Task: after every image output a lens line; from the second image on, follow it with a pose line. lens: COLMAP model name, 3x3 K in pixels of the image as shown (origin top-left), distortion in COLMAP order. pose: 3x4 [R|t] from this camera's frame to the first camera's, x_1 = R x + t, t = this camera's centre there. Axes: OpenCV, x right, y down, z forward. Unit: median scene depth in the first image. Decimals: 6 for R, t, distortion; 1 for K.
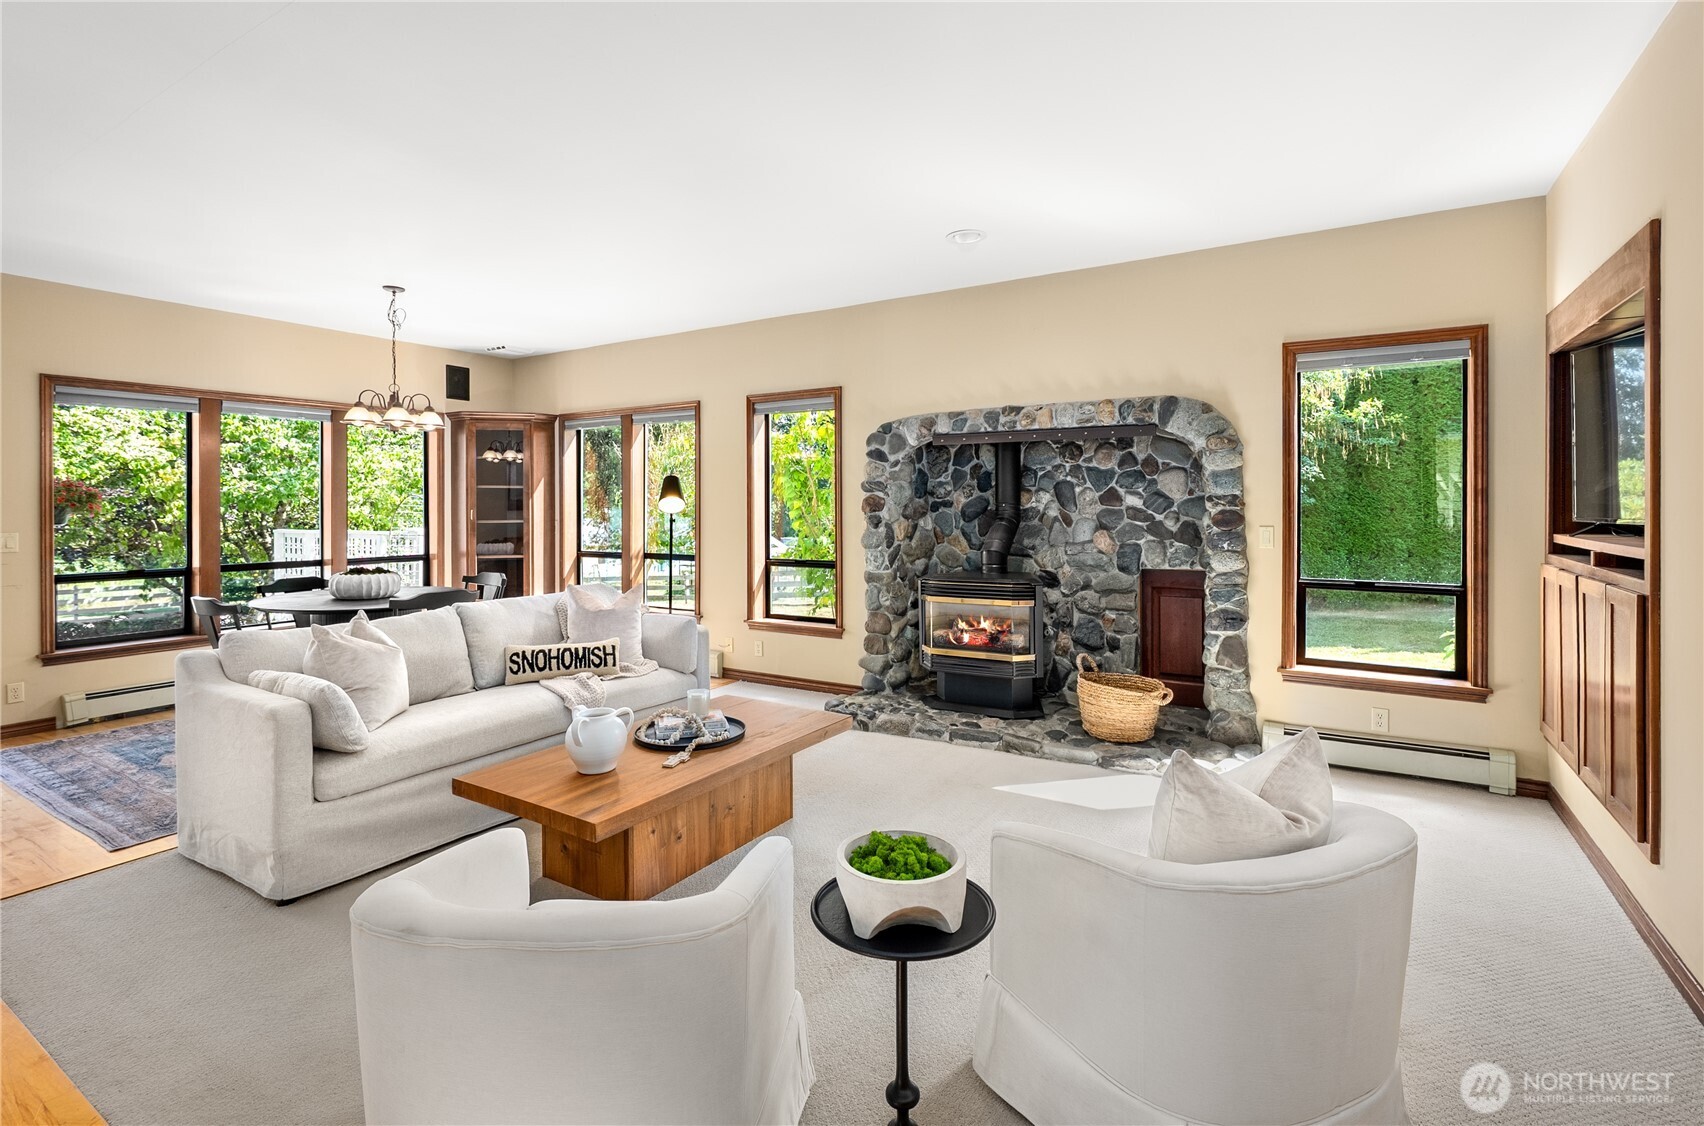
lens RADIAL K [[787.0, 0, 887.1], [0, 787.0, 495.2], [0, 0, 1]] dist [-0.006386, 0.002302]
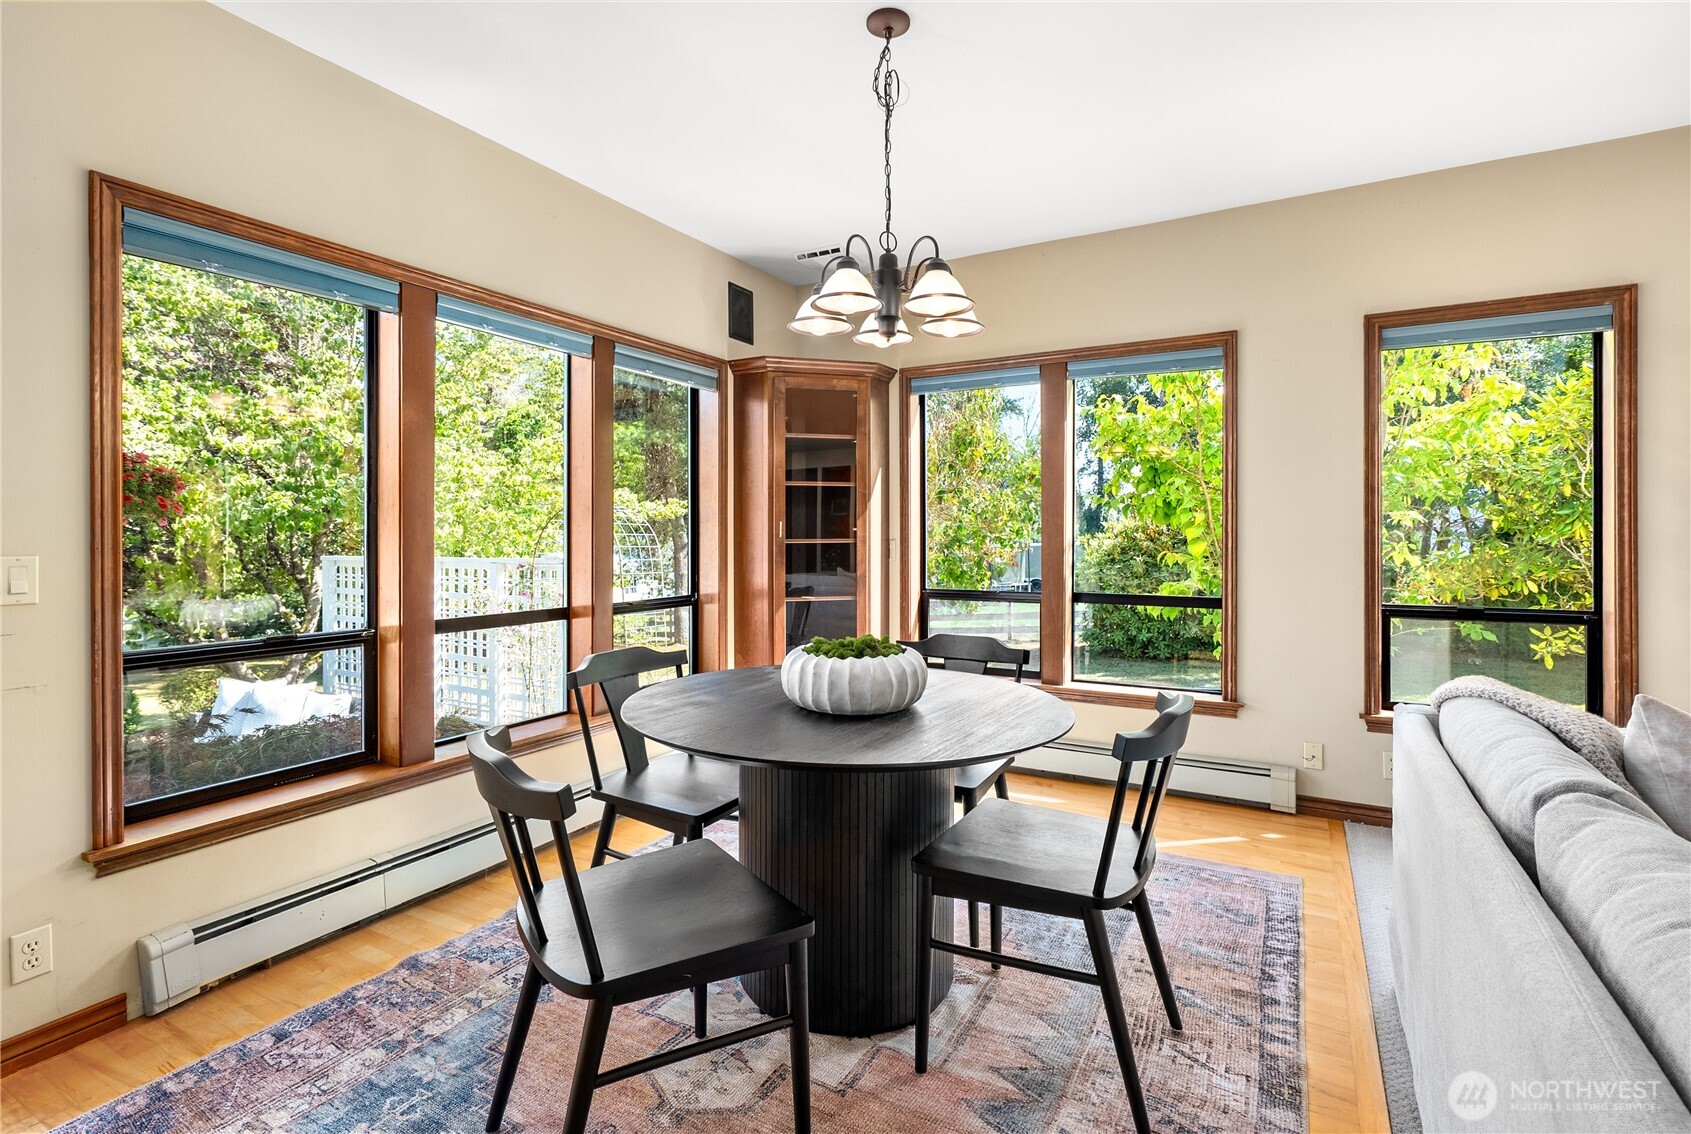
lens RADIAL K [[781.0, 0, 875.5], [0, 781.0, 527.7], [0, 0, 1]] dist [-0.006386, 0.002302]
pose [[0.999156, 0.003245, 0.040948, -0.585414], [-0.003342, 0.999992, 0.002298, 0.027080], [-0.040940, -0.002433, 0.999159, 0.490721]]
